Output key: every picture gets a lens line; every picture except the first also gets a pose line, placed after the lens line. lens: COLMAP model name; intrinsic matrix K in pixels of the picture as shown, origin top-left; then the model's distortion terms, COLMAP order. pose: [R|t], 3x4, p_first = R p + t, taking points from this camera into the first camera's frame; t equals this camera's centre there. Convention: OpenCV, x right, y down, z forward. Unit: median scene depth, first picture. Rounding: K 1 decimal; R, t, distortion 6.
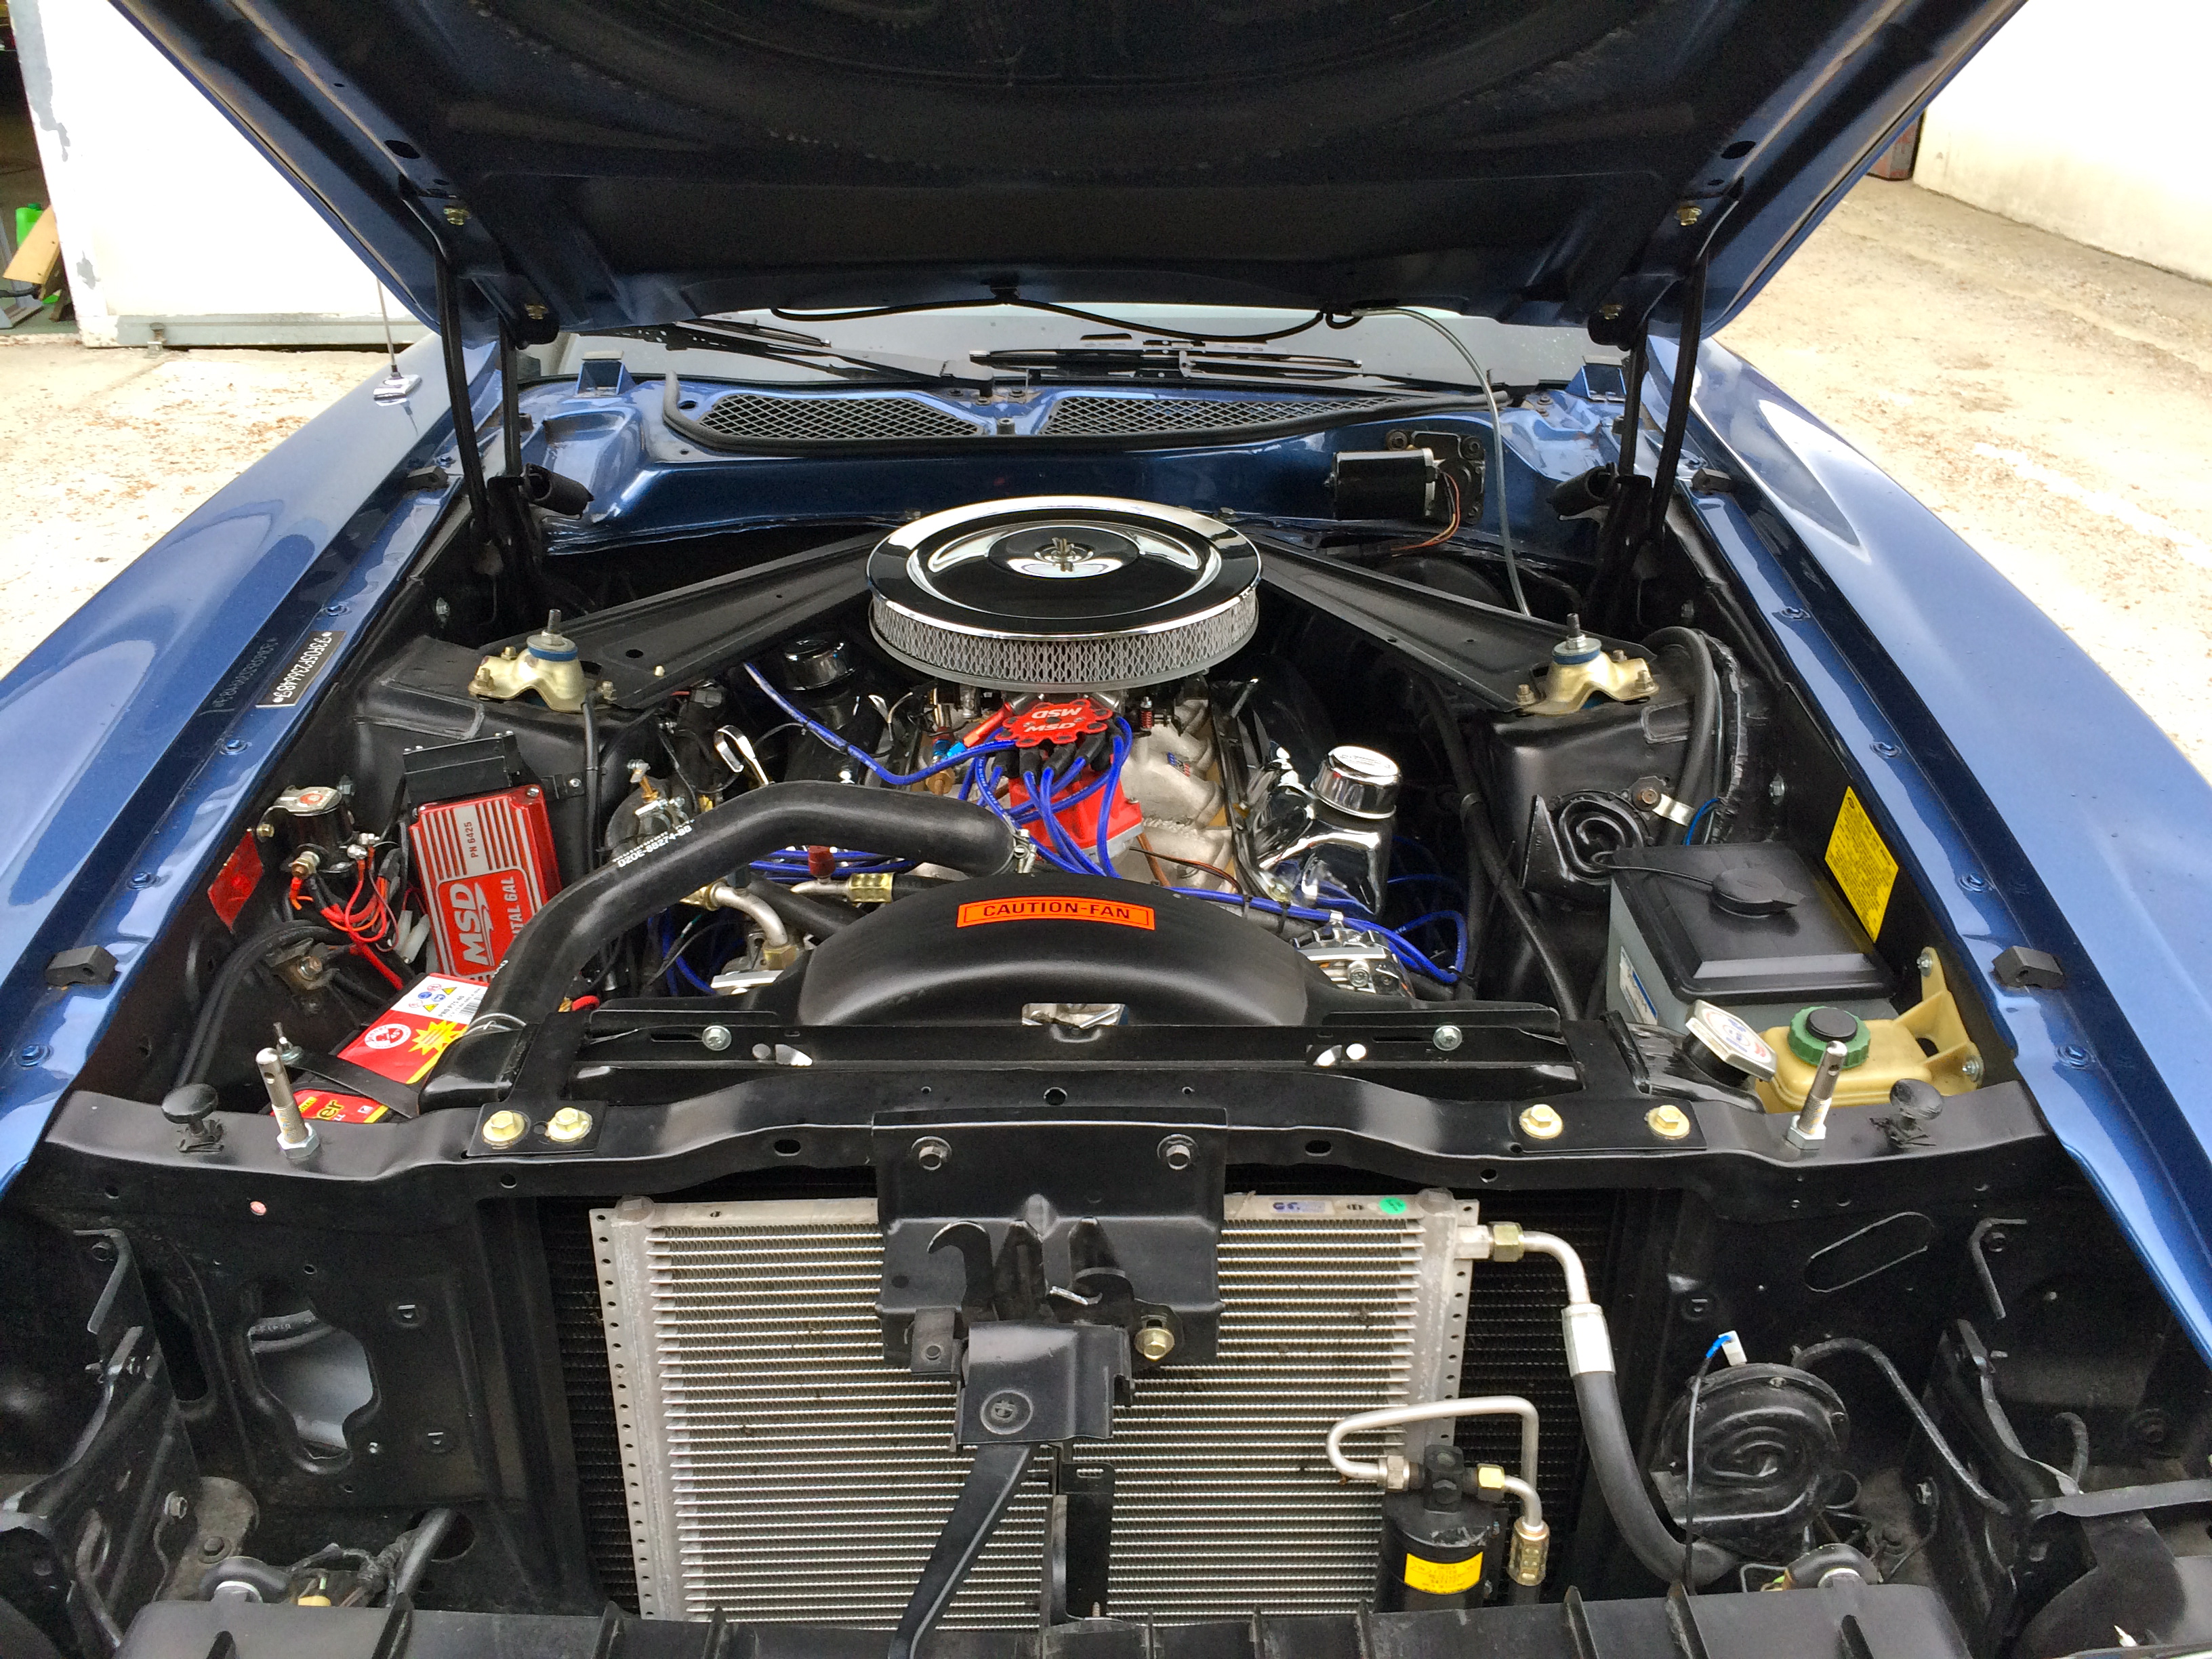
lens RADIAL K [[1867.0, 0, 1094.4], [0, 1867.0, 833.9], [0, 0, 1]] dist [0.076113, -0.093705]
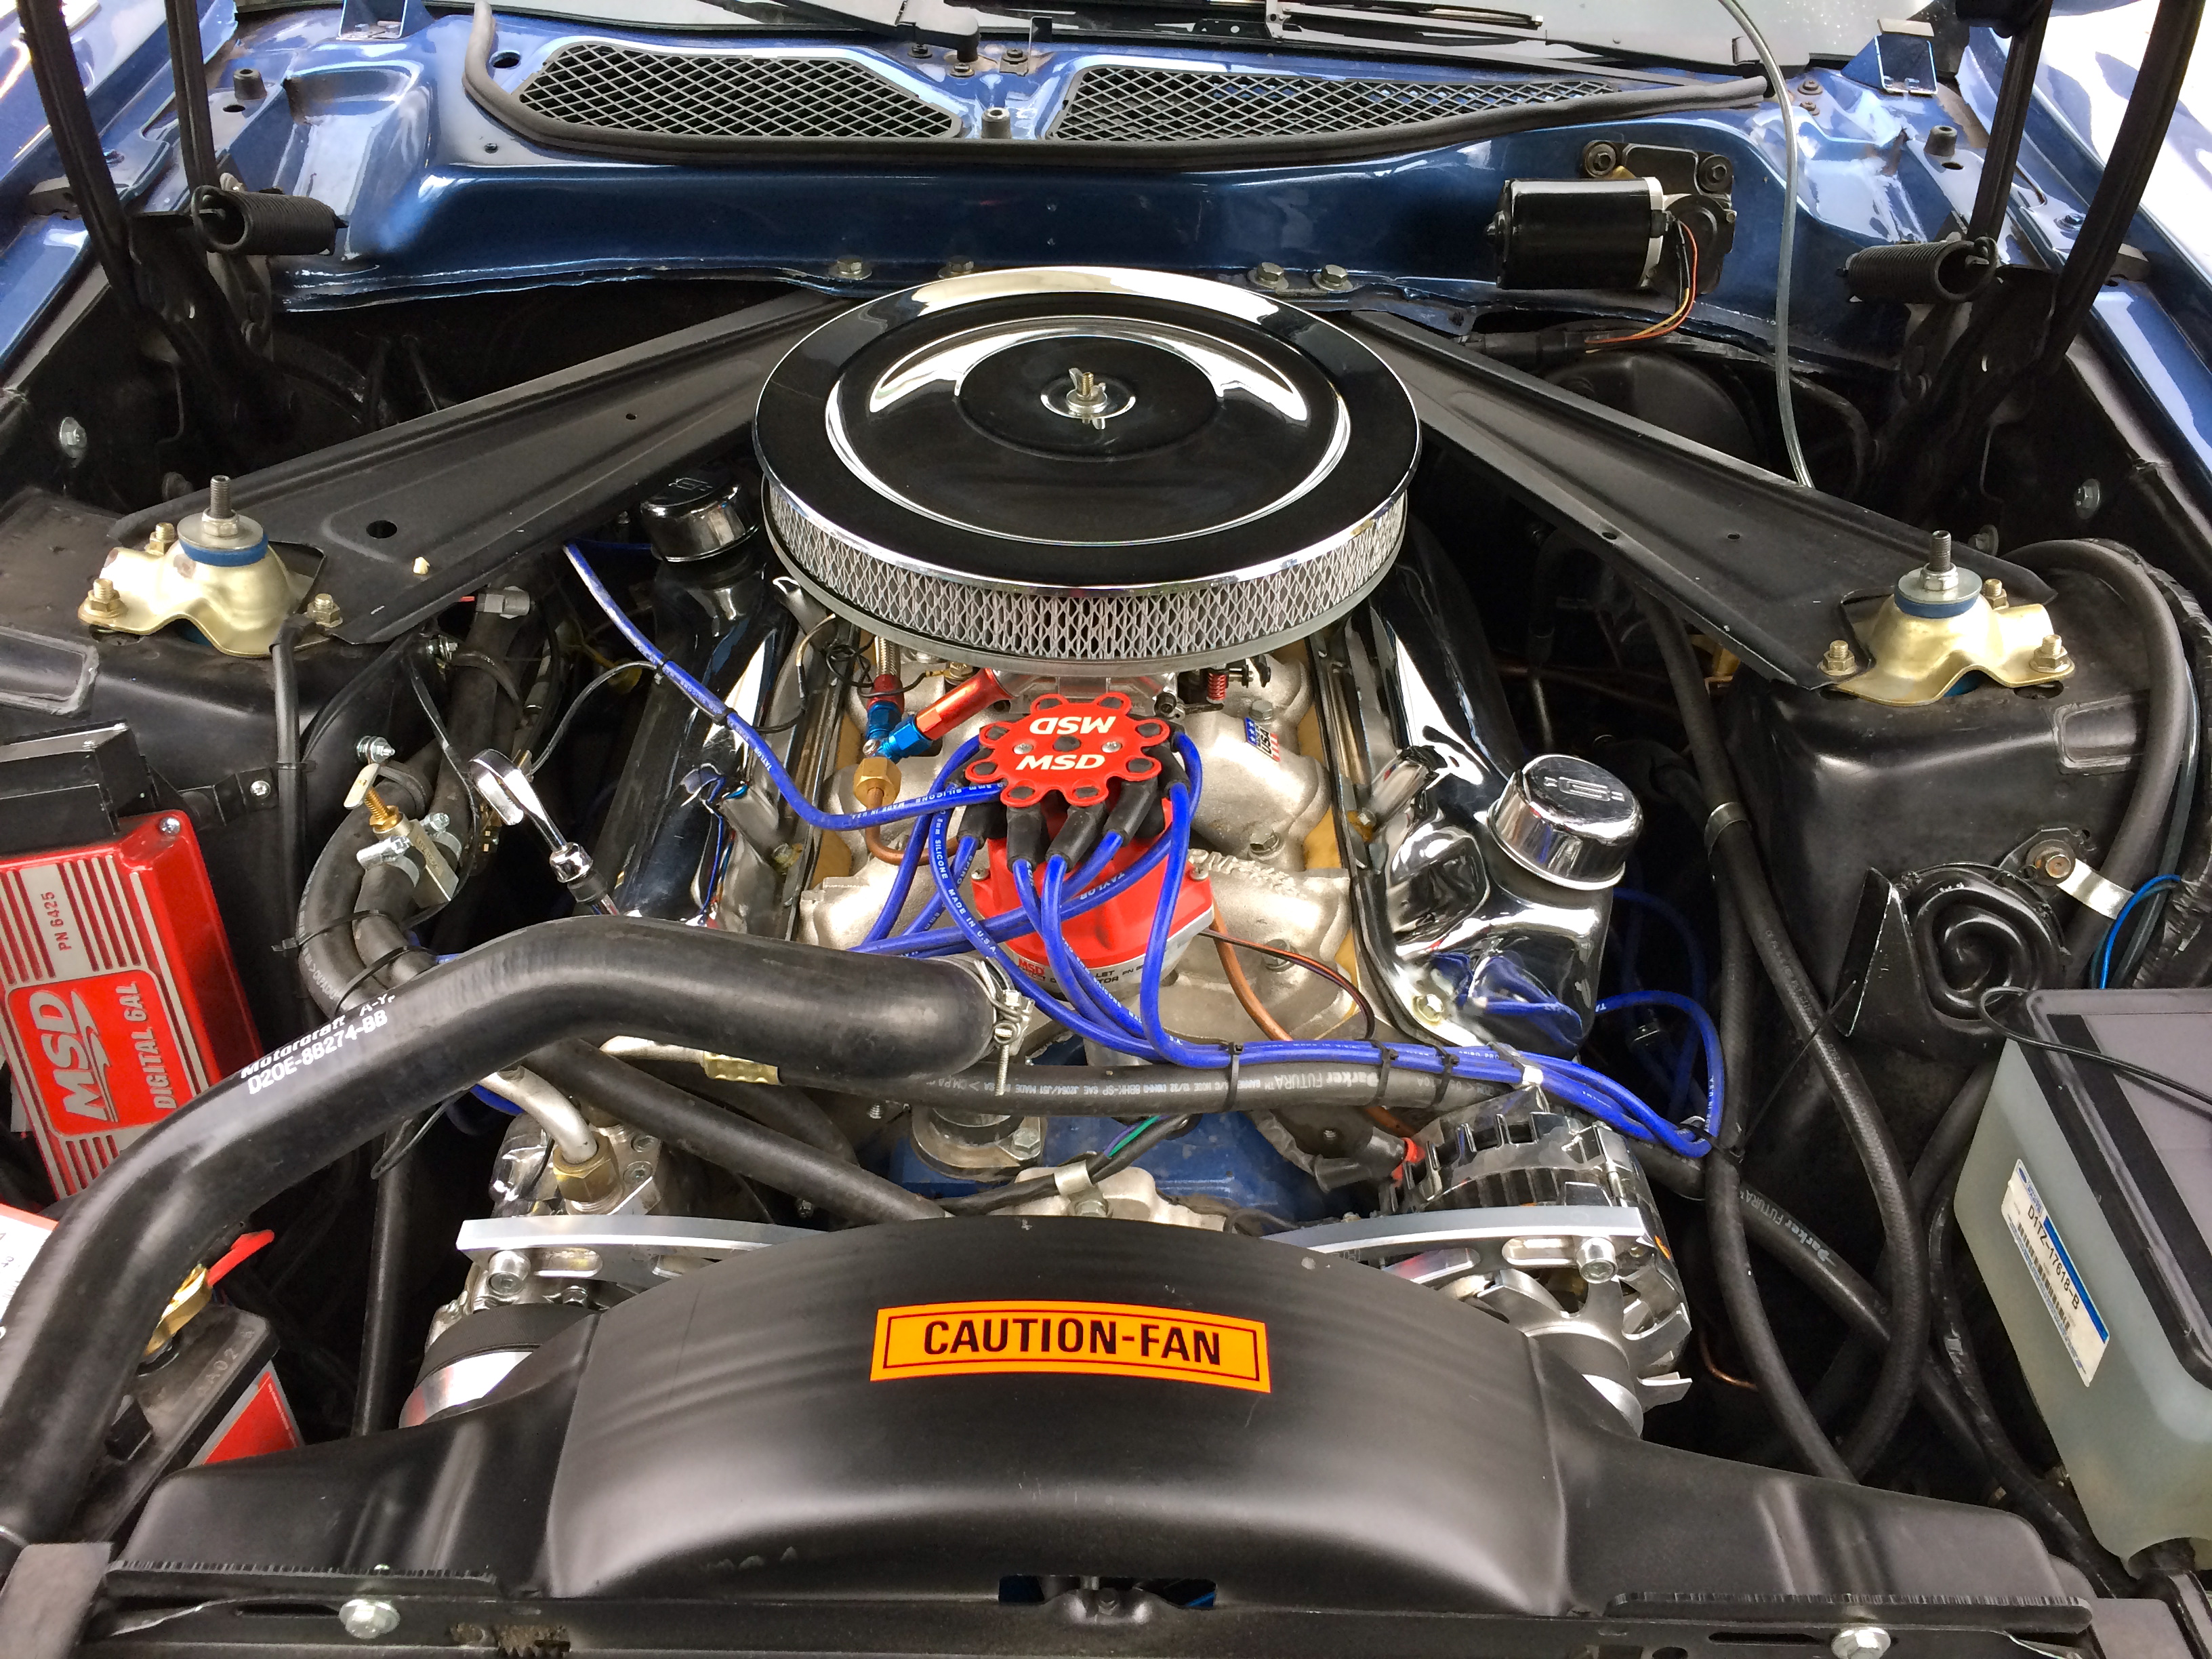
lens RADIAL K [[1867.0, 0, 1106.9], [0, 1867.0, 828.2], [0, 0, 1]] dist [0.076113, -0.093705]
pose [[0.999582, 0.025149, 0.014289, -0.015808], [-0.027538, 0.978548, 0.204168, -0.140615], [-0.008847, -0.204476, 0.978832, 0.397283]]
